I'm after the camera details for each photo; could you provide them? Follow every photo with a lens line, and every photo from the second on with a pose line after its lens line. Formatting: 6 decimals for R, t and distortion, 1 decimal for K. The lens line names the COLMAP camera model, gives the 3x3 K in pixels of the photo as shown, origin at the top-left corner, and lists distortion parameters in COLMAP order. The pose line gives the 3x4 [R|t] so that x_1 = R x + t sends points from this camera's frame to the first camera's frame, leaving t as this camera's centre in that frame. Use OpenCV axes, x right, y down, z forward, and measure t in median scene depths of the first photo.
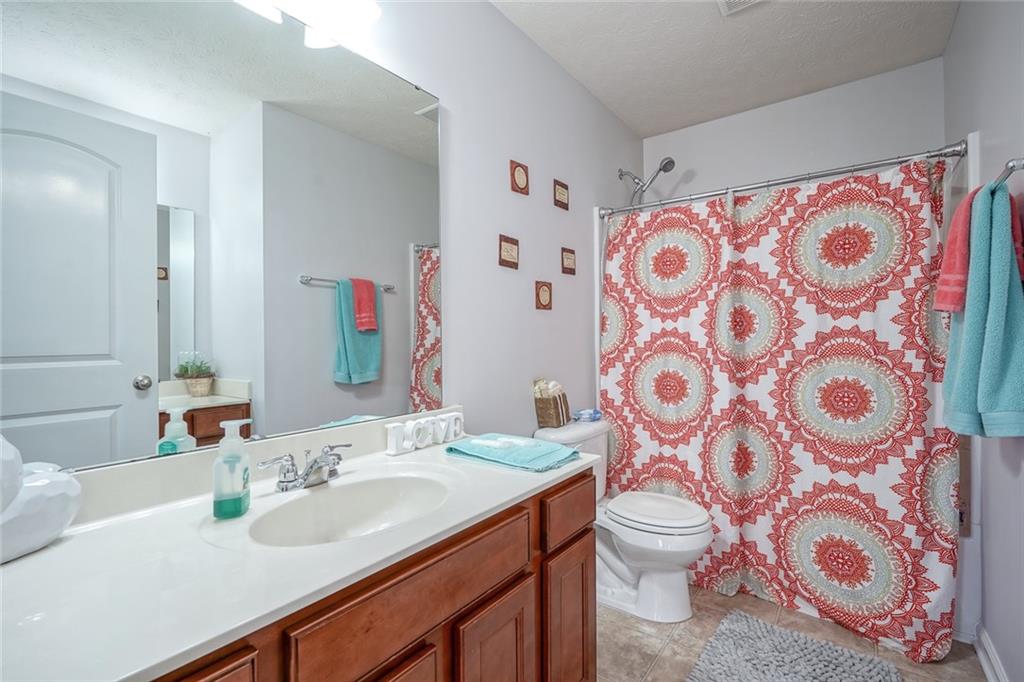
lens RADIAL K [[458.5, 0, 507.5], [0, 458.5, 336.9], [0, 0, 1]] dist [0.001343, 0.001064]
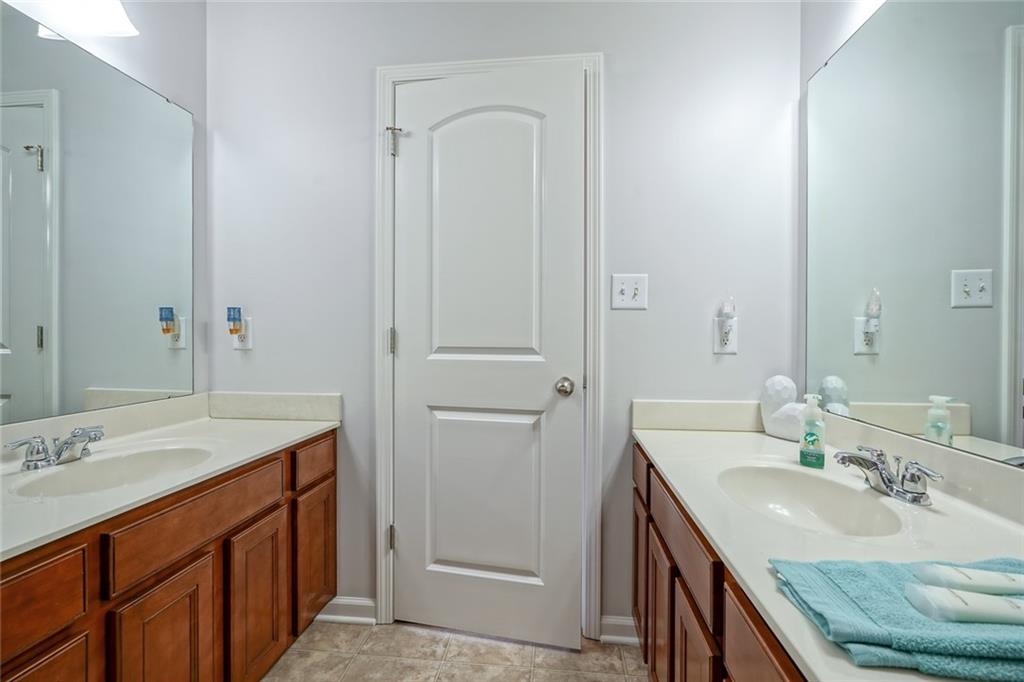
lens RADIAL K [[458.5, 0, 507.5], [0, 458.5, 336.9], [0, 0, 1]] dist [0.001343, 0.001064]
pose [[0.857187, 0.005167, 0.514979, -0.083363], [-0.009470, 0.999939, 0.005730, 0.004206], [-0.514918, -0.009789, 0.857183, -0.503869]]
